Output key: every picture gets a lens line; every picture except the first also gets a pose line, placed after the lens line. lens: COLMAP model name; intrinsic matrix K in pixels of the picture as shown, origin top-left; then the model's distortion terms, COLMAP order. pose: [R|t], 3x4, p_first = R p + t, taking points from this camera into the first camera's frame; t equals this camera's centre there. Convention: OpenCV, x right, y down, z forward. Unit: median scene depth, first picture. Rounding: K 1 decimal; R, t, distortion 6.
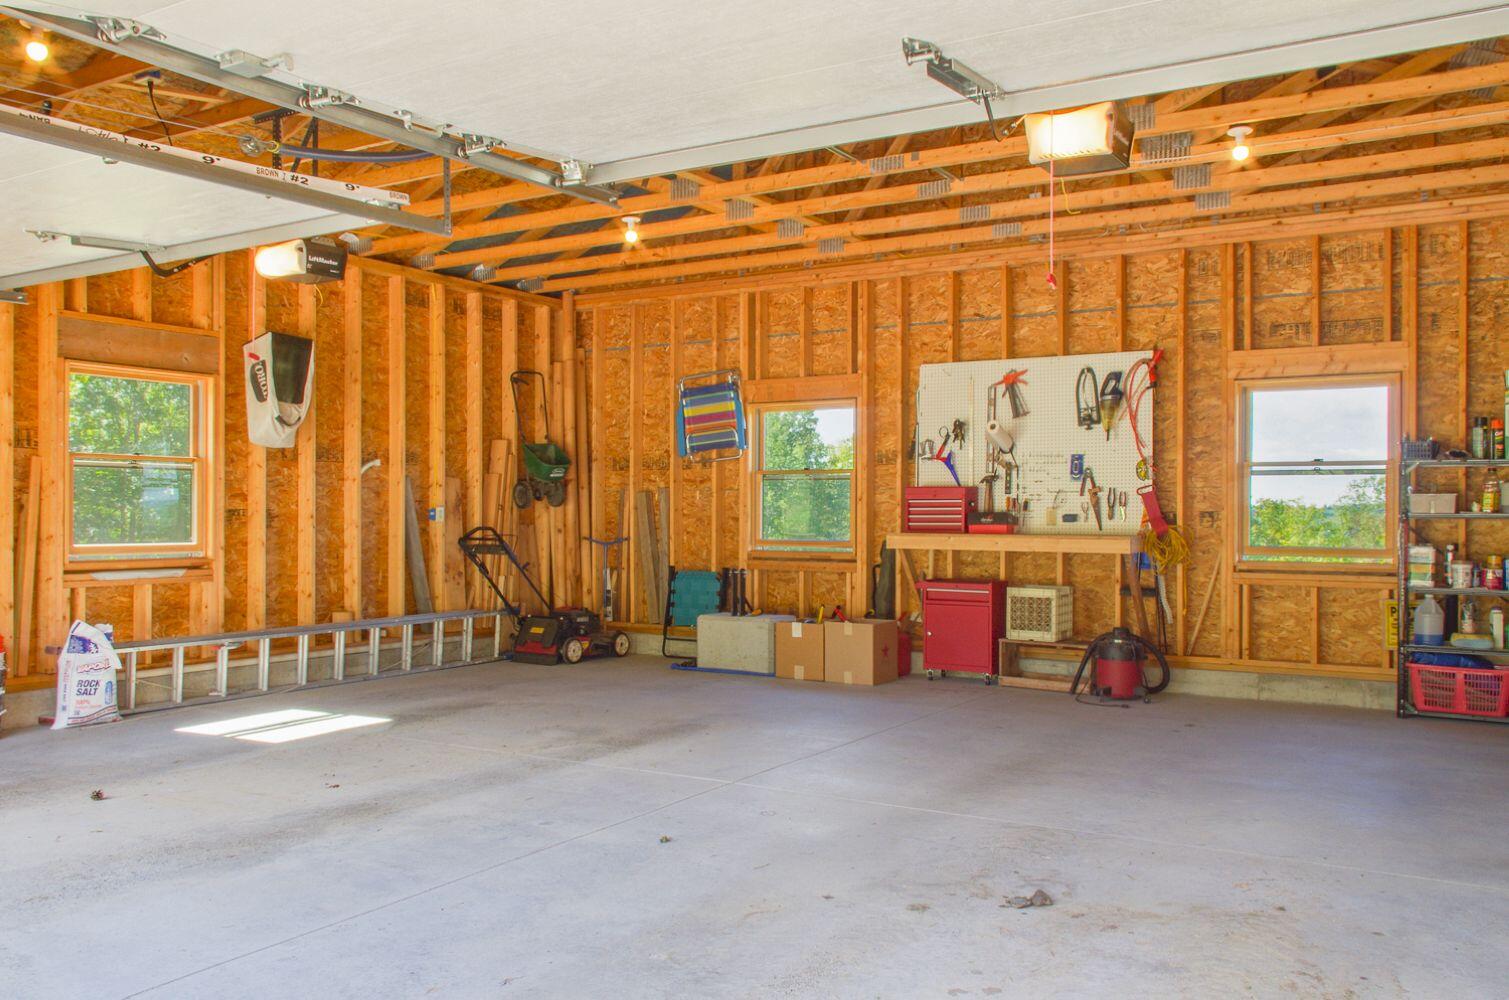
lens RADIAL K [[1256.9, 0, 748.5], [0, 1256.9, 514.2], [0, 0, 1]] dist [-0.042735, 0.051871]
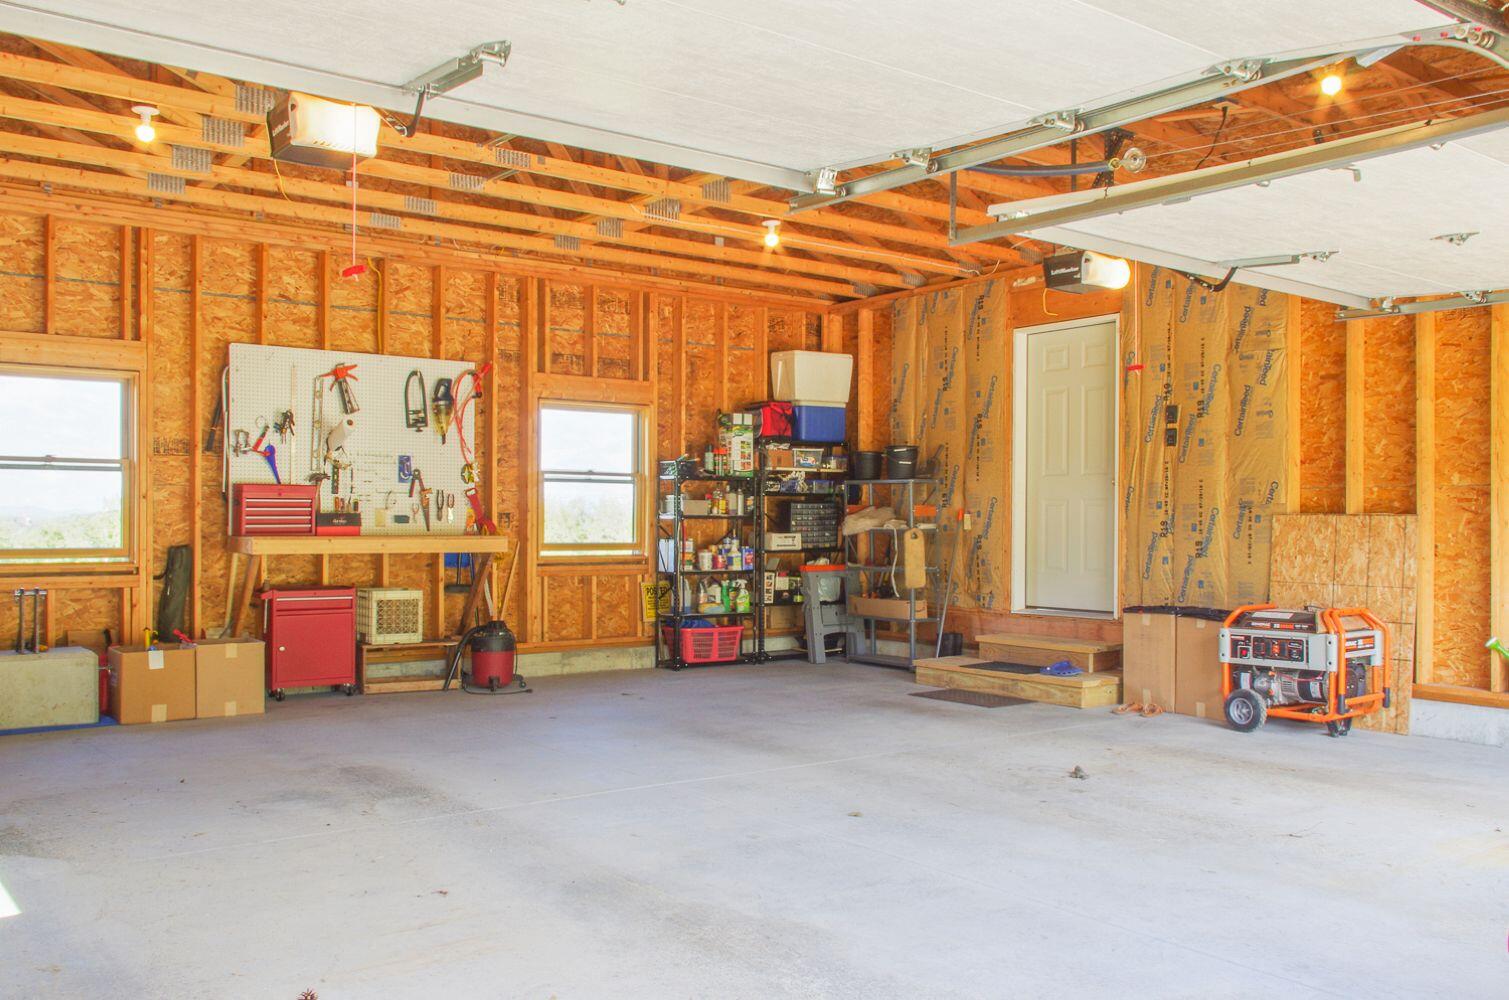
lens RADIAL K [[1323.3, 0, 754.9], [0, 1323.3, 526.3], [0, 0, 1]] dist [-0.011378, 0.003435]
pose [[0.353695, -0.007023, 0.935334, -0.636450], [-0.003063, 0.999958, 0.008666, -0.001227], [-0.935356, -0.005930, 0.353658, 0.365094]]
